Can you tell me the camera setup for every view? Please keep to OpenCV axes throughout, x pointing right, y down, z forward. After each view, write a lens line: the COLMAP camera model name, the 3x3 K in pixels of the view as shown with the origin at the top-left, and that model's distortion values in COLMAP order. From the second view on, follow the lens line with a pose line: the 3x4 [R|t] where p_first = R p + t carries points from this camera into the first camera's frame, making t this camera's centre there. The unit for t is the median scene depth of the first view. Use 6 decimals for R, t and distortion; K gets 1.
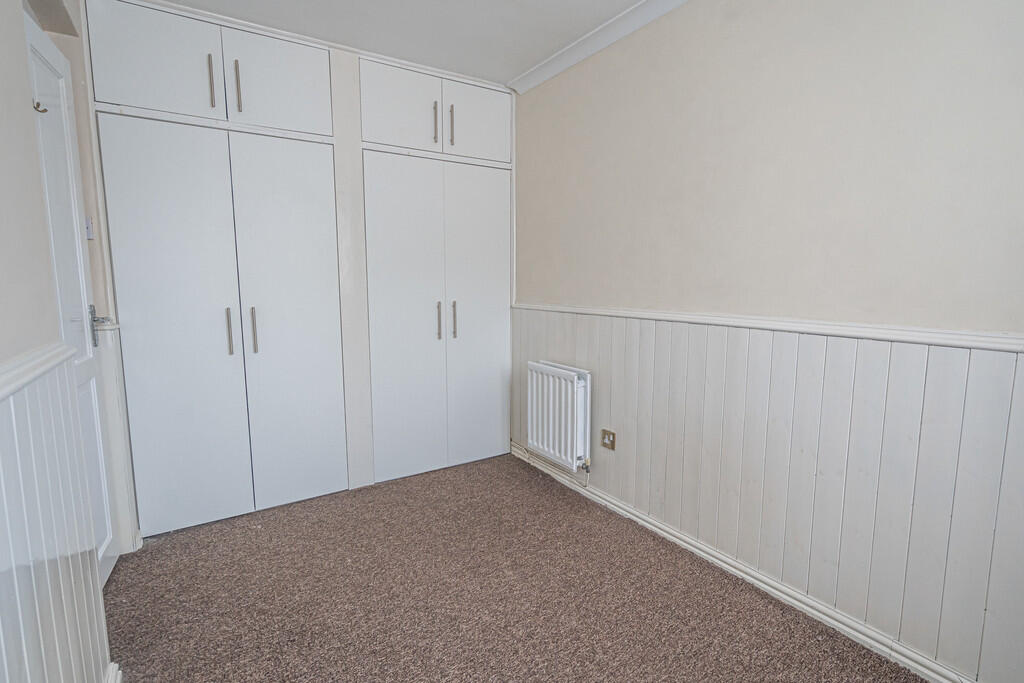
lens RADIAL K [[494.1, 0, 512.0], [0, 494.1, 341.5], [0, 0, 1]] dist [-0.038450, 0.019737]
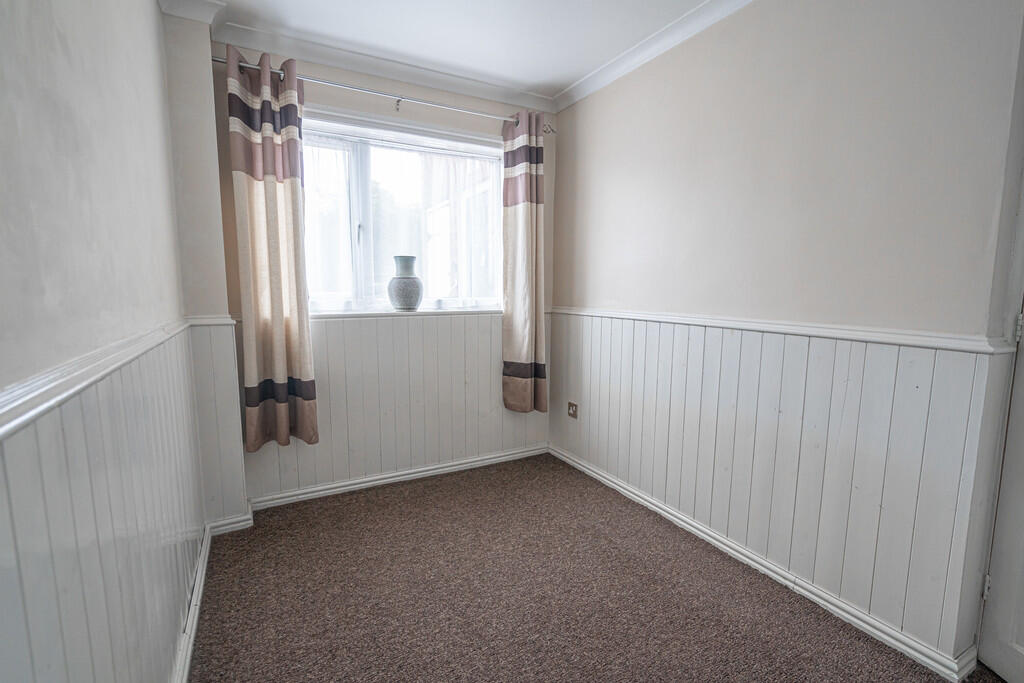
lens RADIAL K [[461.8, 0, 524.4], [0, 461.8, 344.2], [0, 0, 1]] dist [0.001835, 0.000031]
pose [[0.998116, 0.015033, -0.059493, 0.139001], [-0.014874, 0.999885, 0.003118, 0.025963], [0.059533, -0.002227, 0.998224, -0.201172]]
